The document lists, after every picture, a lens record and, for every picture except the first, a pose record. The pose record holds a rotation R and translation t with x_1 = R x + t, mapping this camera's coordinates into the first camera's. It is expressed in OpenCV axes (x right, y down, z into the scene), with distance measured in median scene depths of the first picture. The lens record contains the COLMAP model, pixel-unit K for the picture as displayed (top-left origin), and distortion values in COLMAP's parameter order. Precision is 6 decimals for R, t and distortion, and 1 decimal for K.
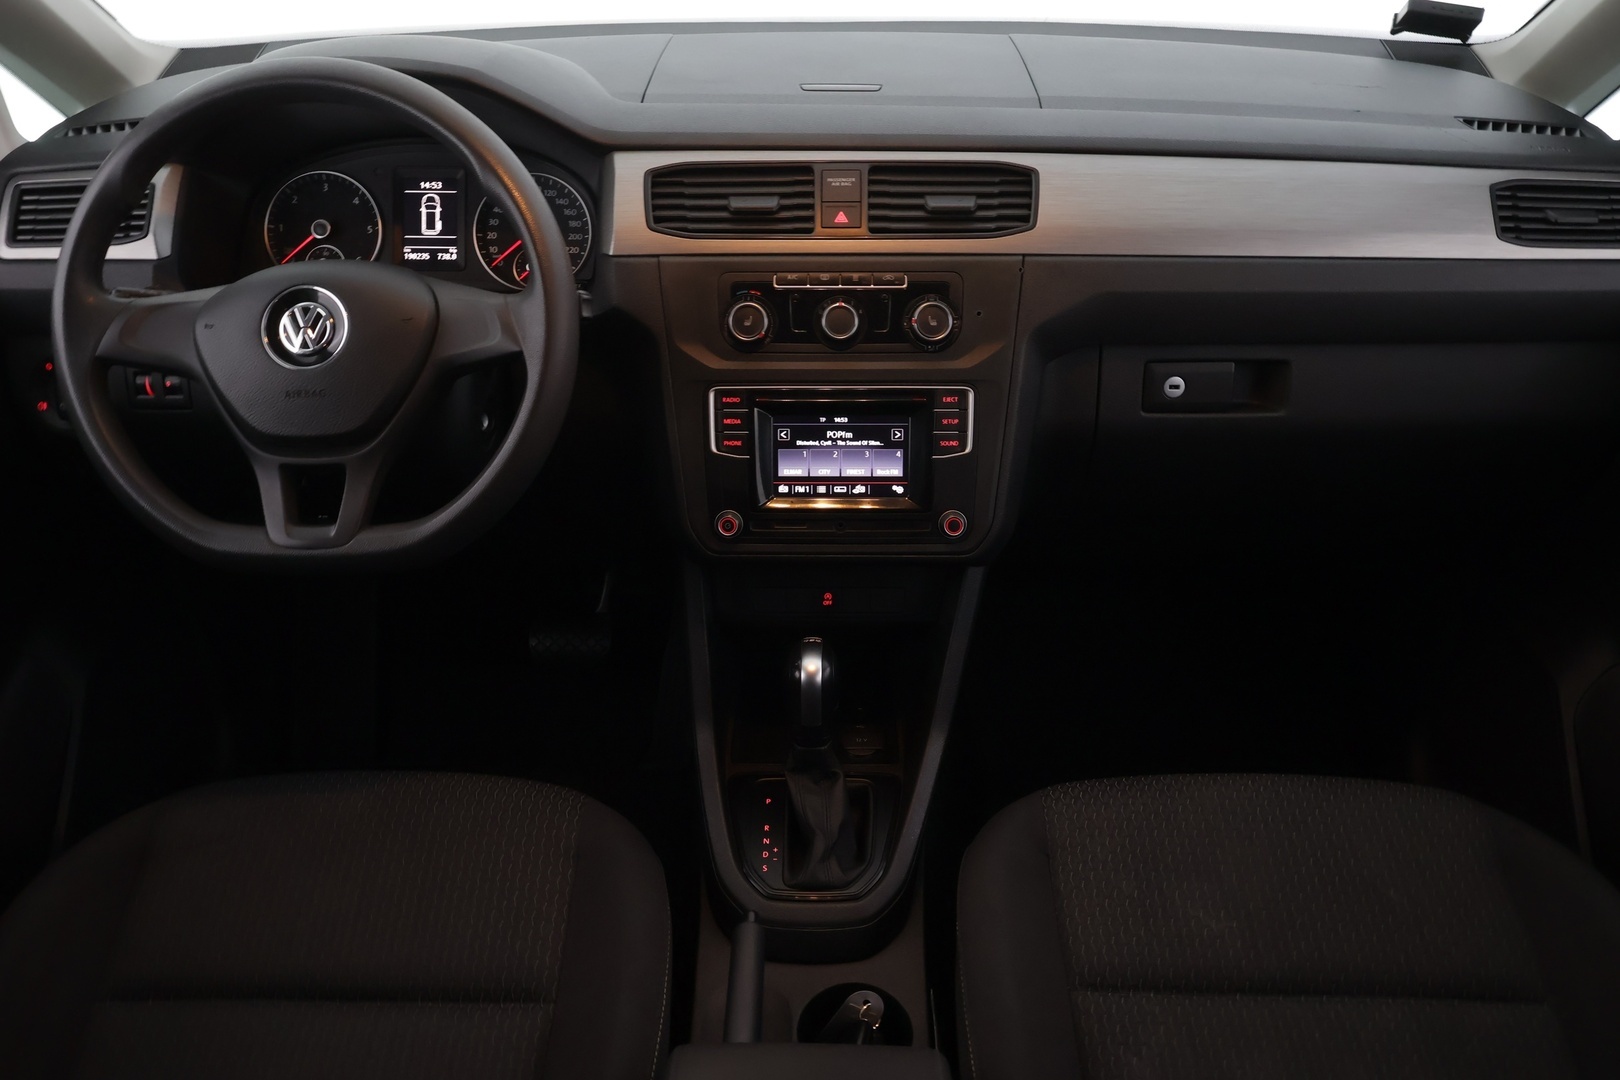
lens RADIAL K [[1289.0, 0, 810.0], [0, 1289.0, 540.0], [0, 0, 1]] dist [0.003442, 0.008044]
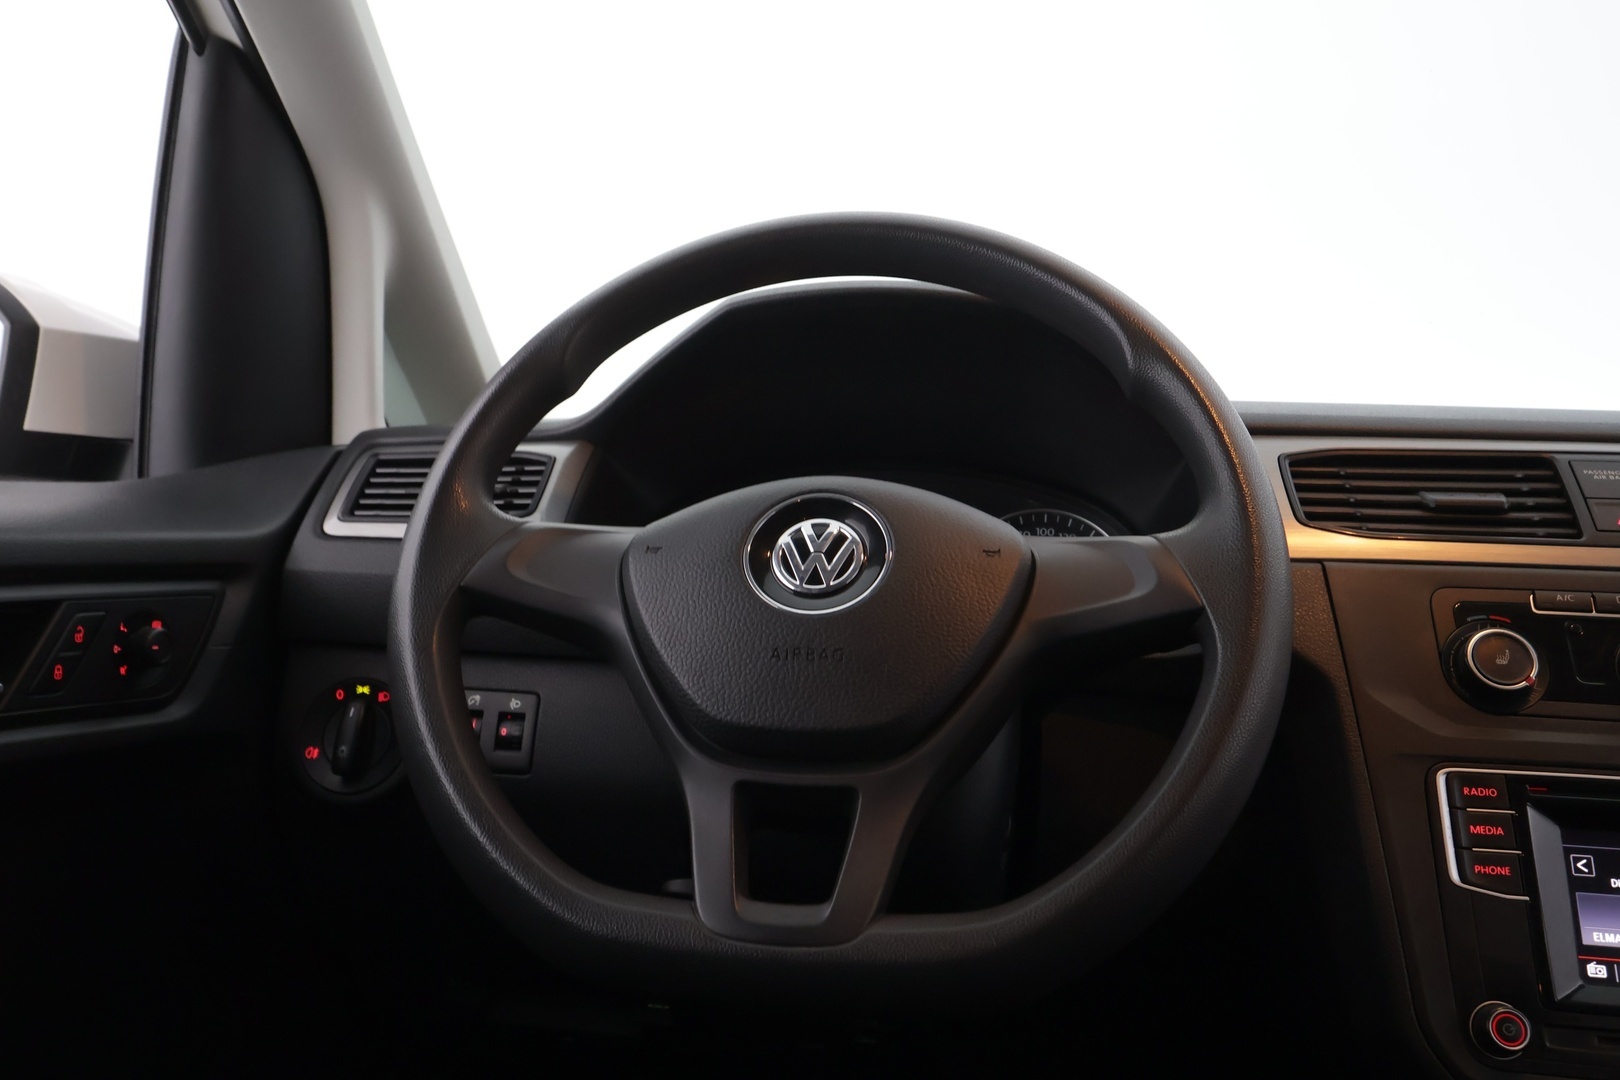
lens RADIAL K [[1289.0, 0, 810.0], [0, 1289.0, 540.0], [0, 0, 1]] dist [0.003442, 0.008044]
pose [[0.989529, 0.042633, -0.137893, -0.275301], [-0.105435, 0.865958, -0.488876, 0.100704], [0.098567, 0.498296, 0.861386, 0.433984]]
